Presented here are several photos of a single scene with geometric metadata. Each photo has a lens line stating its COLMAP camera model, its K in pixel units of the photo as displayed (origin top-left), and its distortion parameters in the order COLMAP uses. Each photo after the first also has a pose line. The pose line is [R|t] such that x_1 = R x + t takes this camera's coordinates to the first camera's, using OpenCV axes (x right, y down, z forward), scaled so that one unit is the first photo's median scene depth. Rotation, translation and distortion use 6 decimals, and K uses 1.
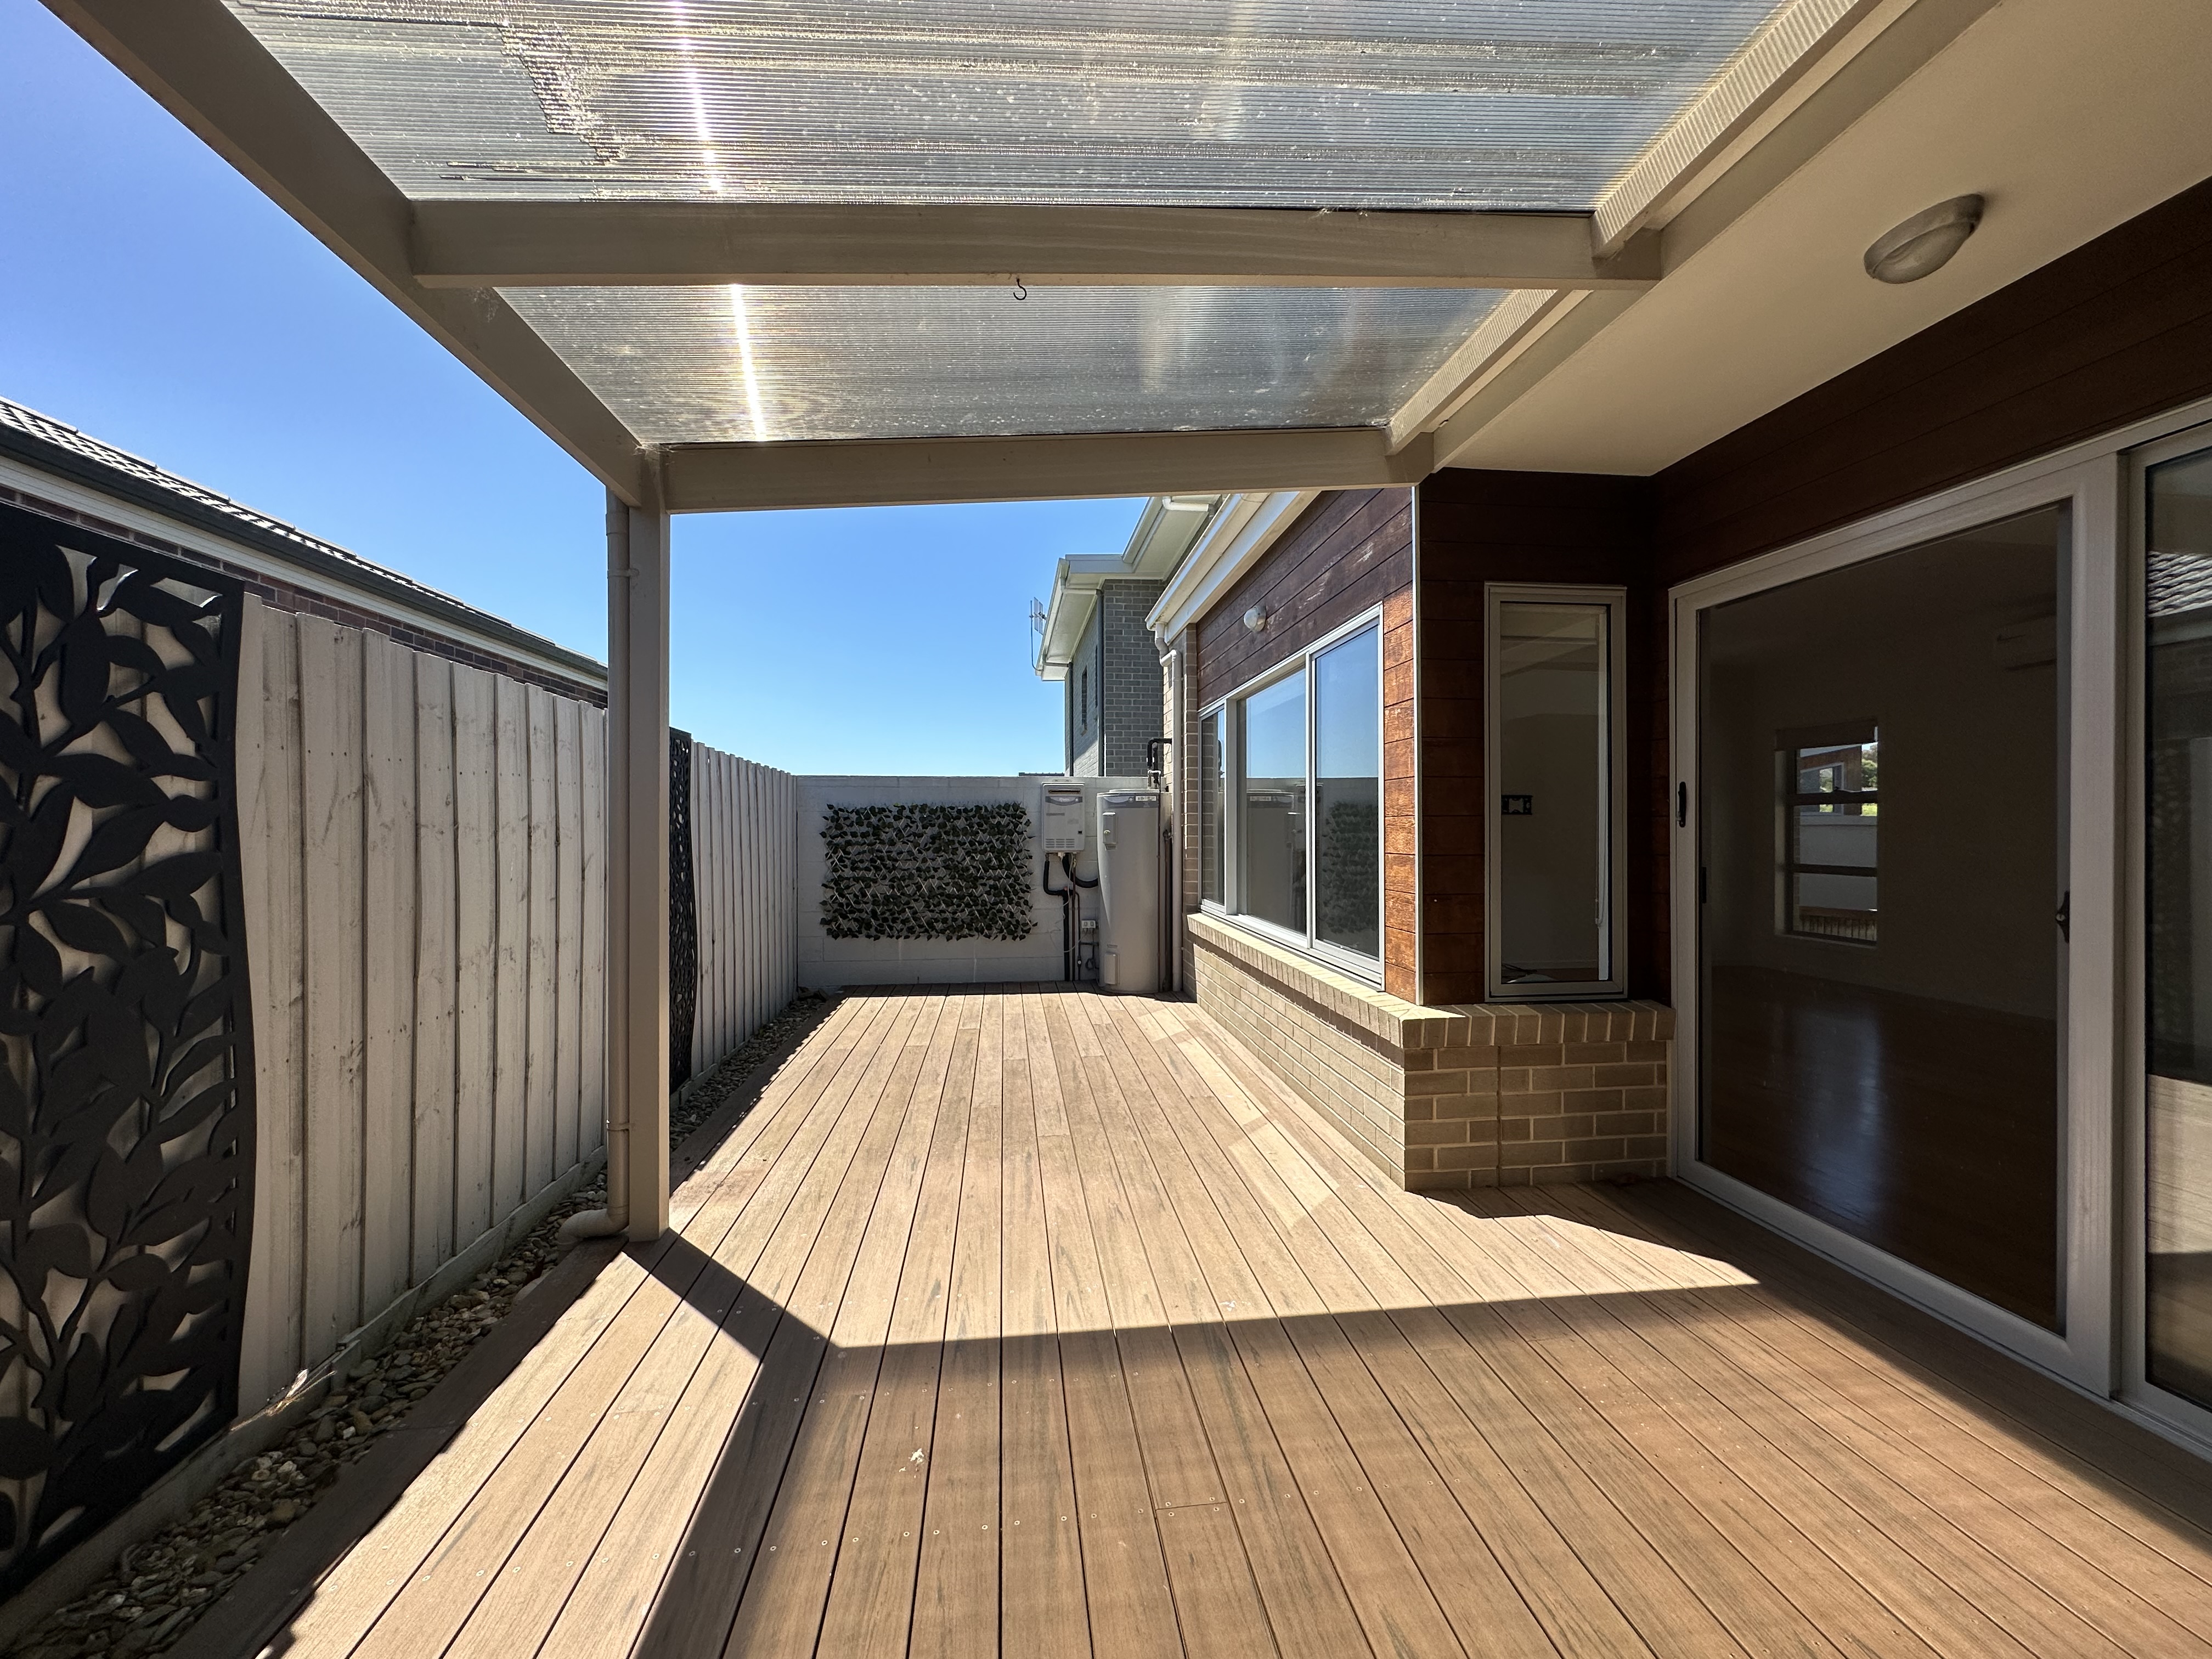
lens RADIAL K [[884.3, 0, 1107.4], [0, 884.3, 829.4], [0, 0, 1]] dist [0.002399, -0.000224]
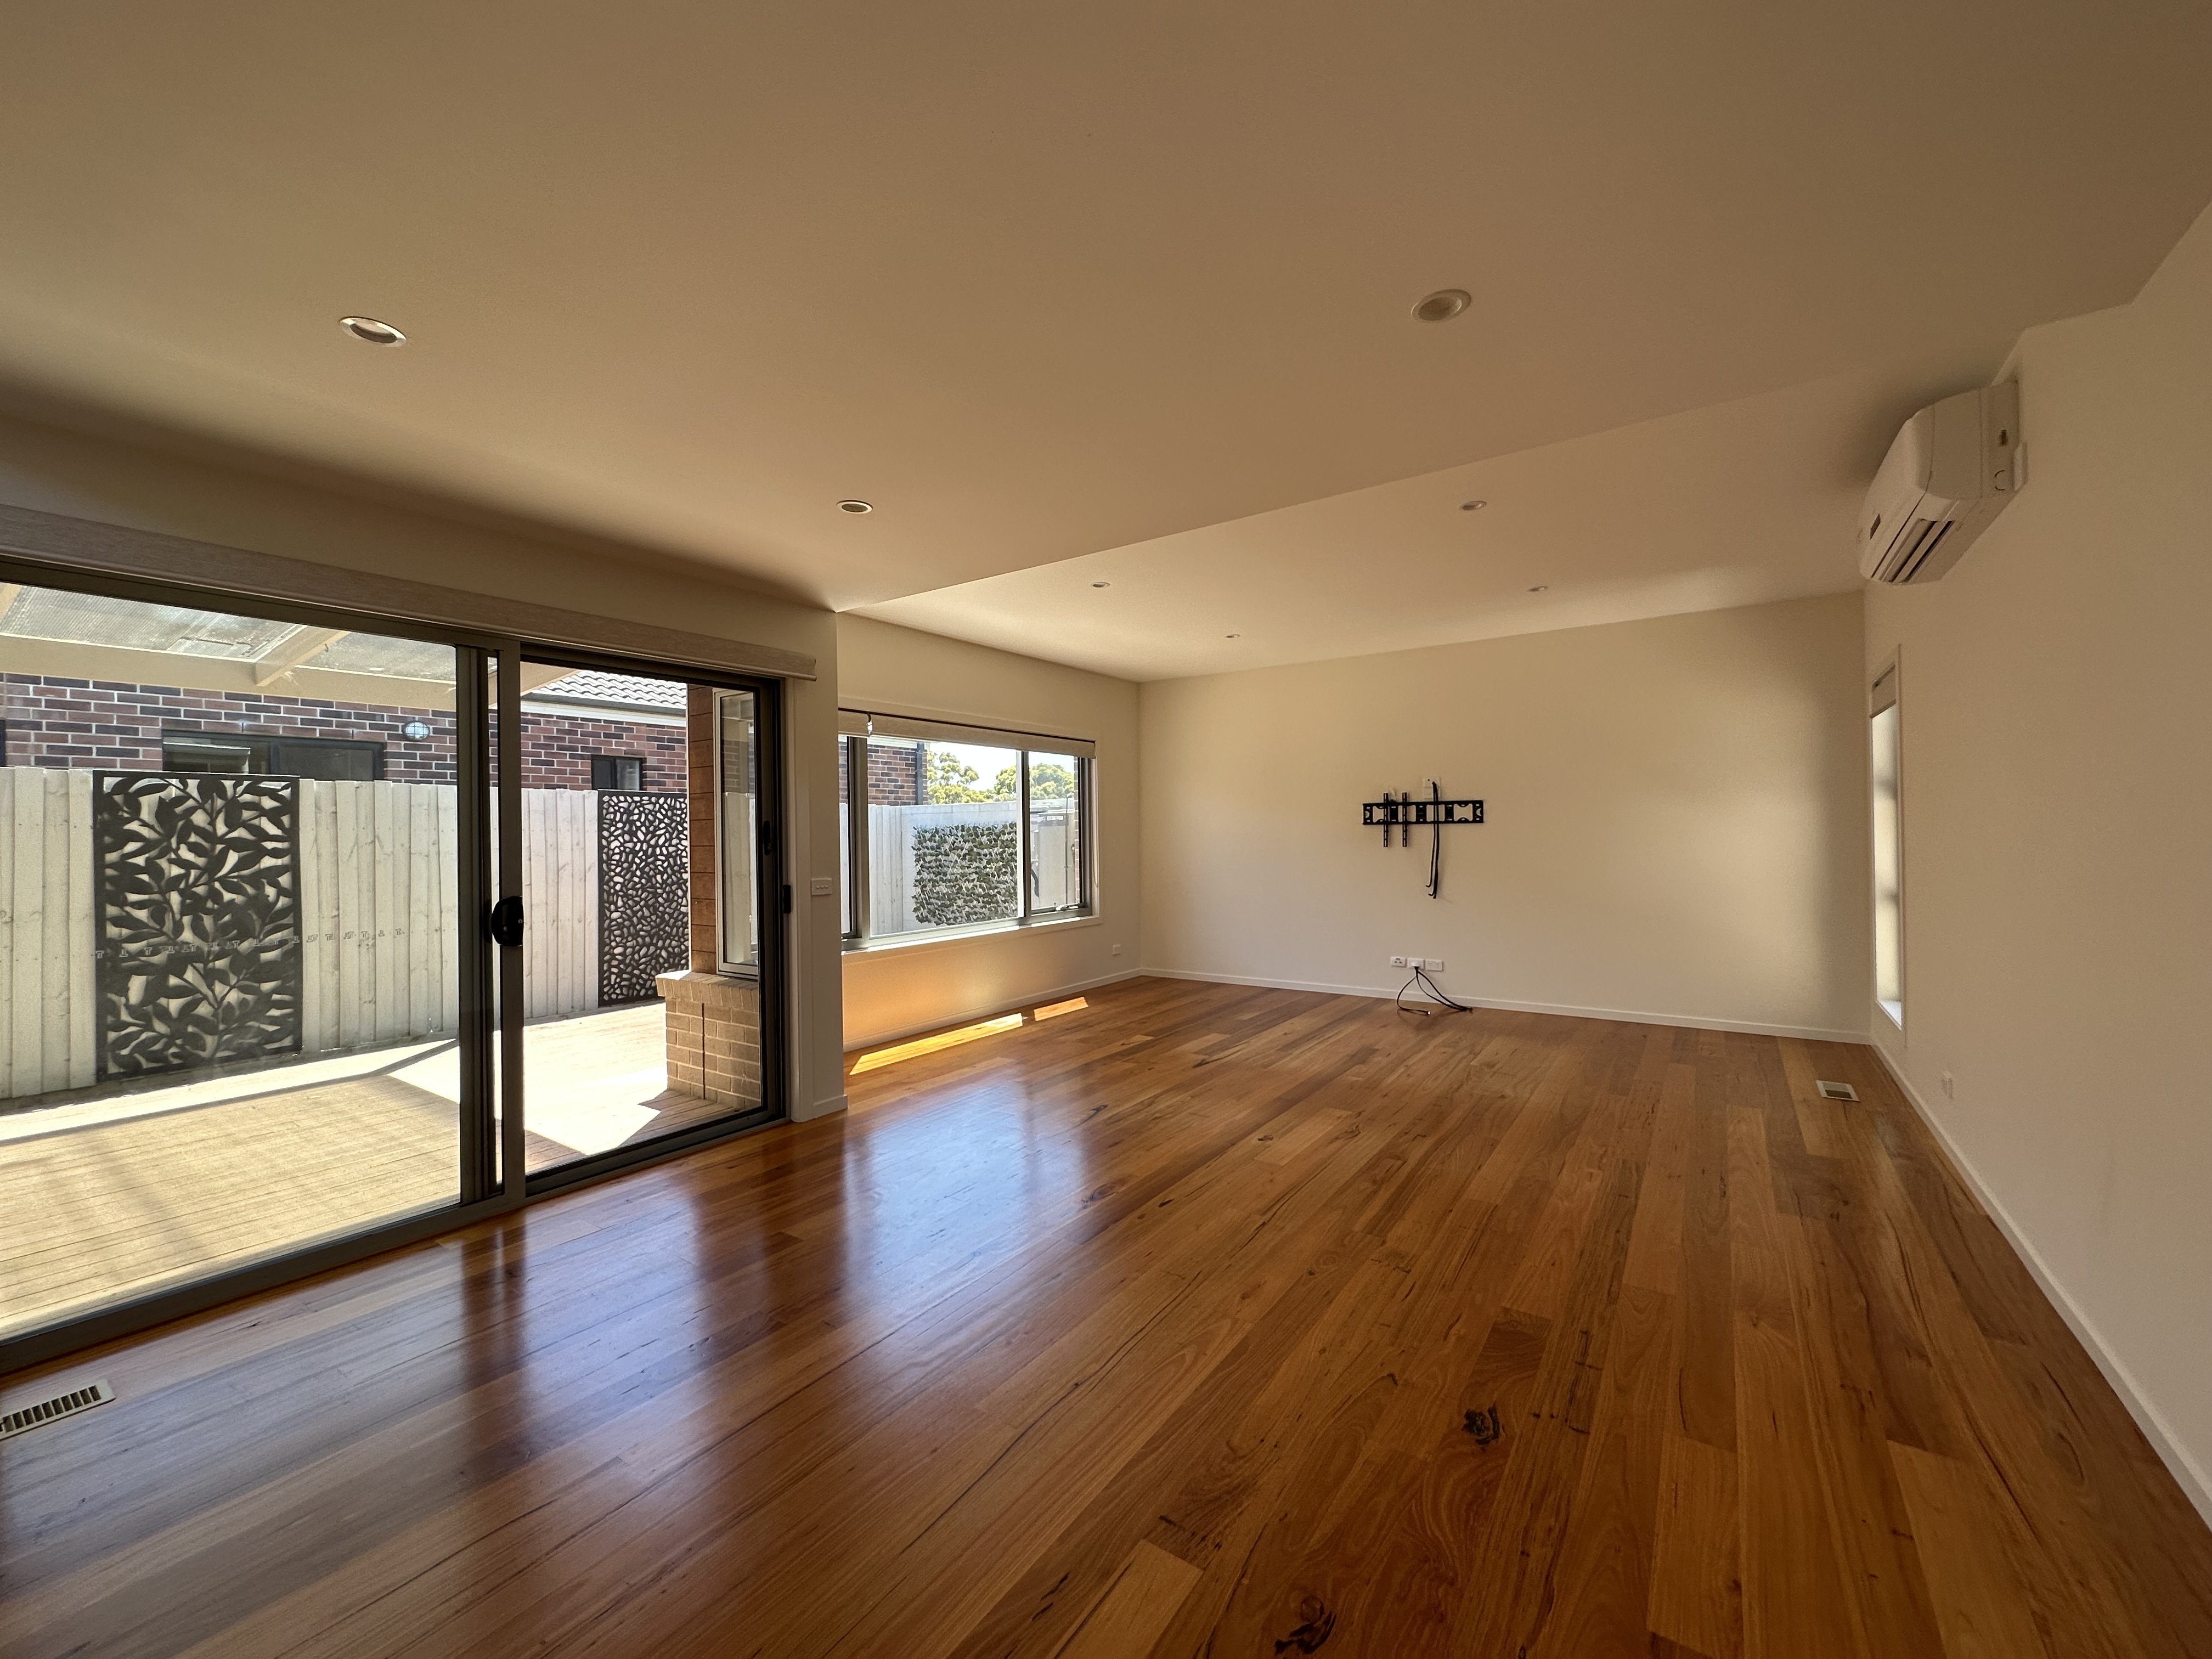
lens RADIAL K [[884.3, 0, 1102.5], [0, 884.3, 833.0], [0, 0, 1]] dist [0.002399, -0.000224]
pose [[0.745457, -0.011182, -0.666460, 3.333889], [0.013258, 0.999910, -0.001947, -0.045118], [0.666422, -0.007384, 0.745539, 0.606419]]
